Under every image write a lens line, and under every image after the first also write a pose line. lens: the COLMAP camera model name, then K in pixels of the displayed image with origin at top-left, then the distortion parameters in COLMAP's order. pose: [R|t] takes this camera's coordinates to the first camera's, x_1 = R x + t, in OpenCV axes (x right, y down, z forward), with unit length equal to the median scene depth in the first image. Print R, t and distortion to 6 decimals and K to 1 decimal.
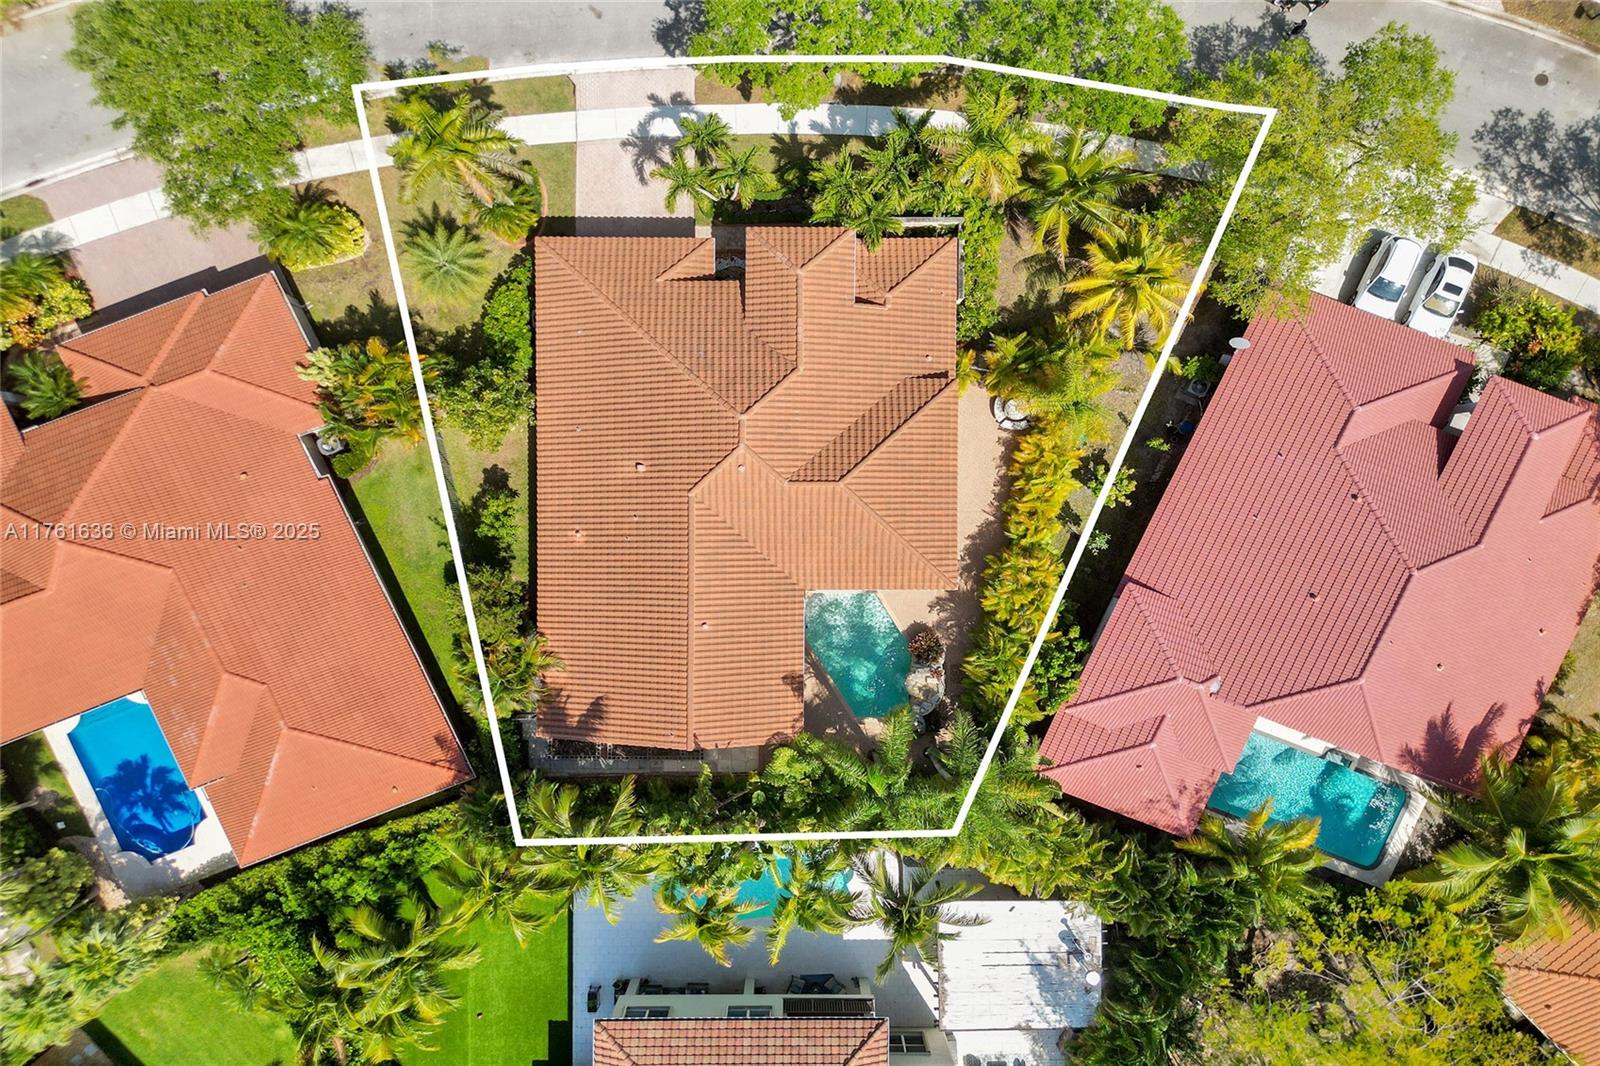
lens RADIAL K [[1023.4, 0, 794.7], [0, 1023.4, 496.2], [0, 0, 1]] dist [0.061075, -0.048868]
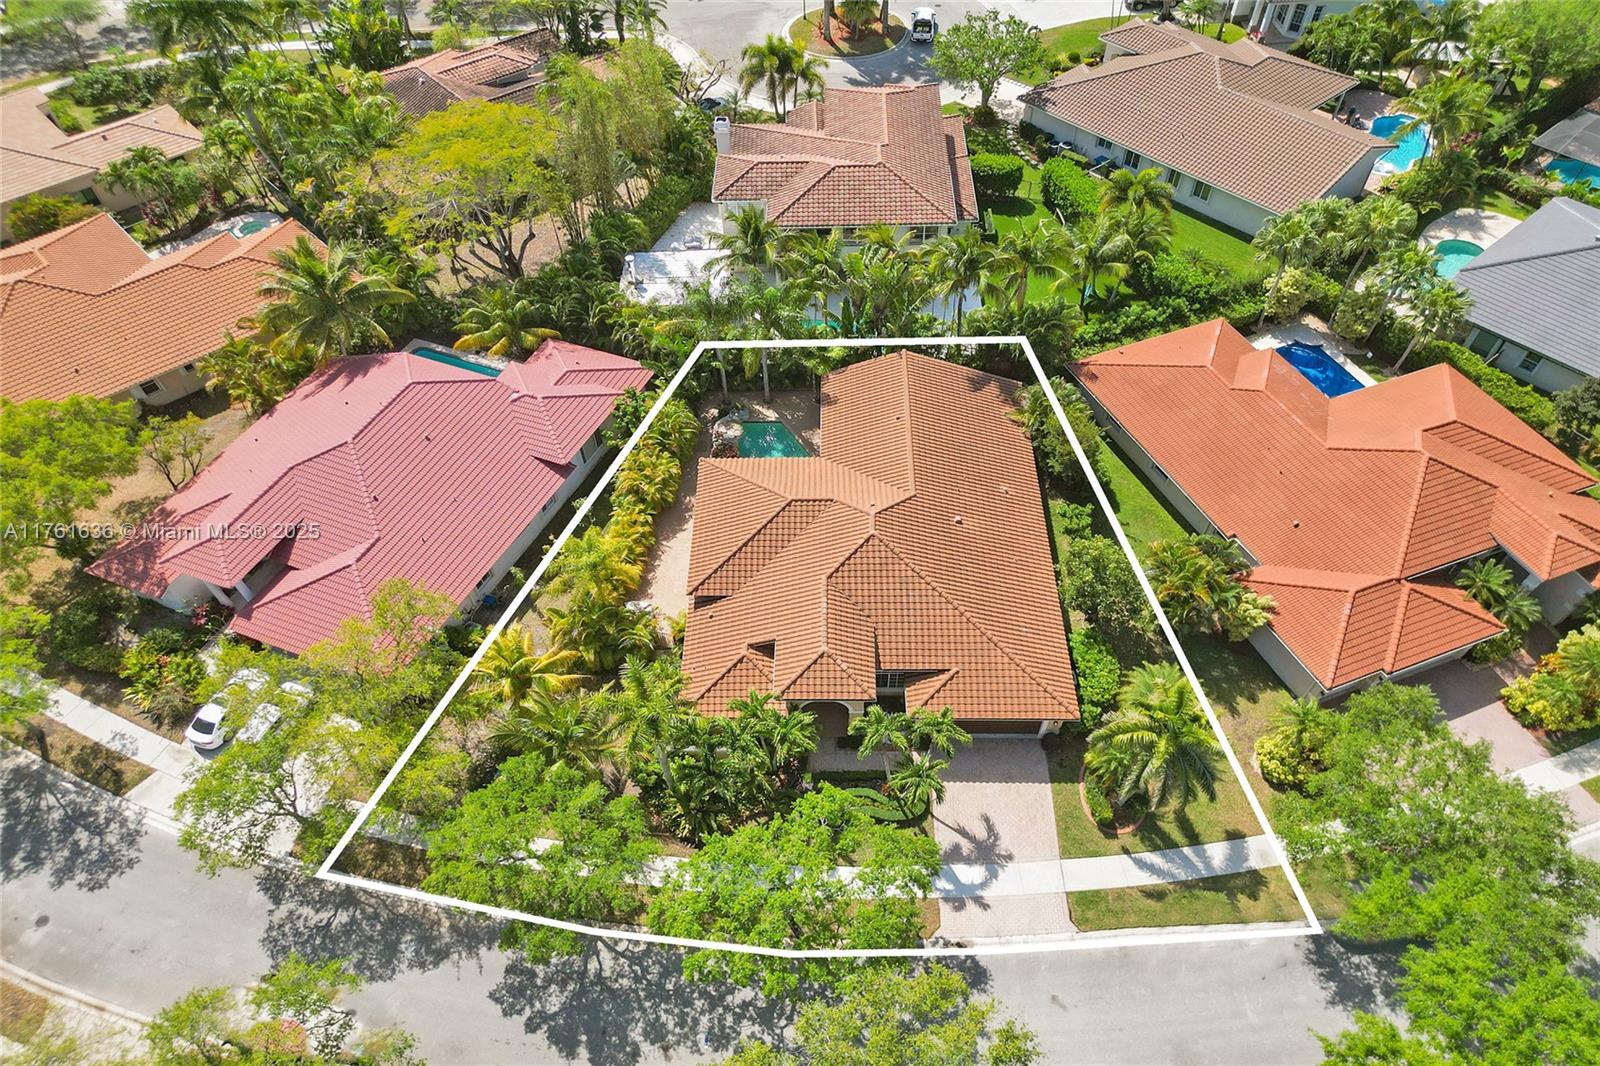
lens RADIAL K [[1068.9, 0, 812.7], [0, 1068.9, 594.7], [0, 0, 1]] dist [0.062359, -0.057159]
pose [[-0.999699, 0.011829, 0.021514, -0.006866], [0.003793, -0.791347, 0.611356, -0.822892], [0.024256, 0.611253, 0.791063, 0.060903]]
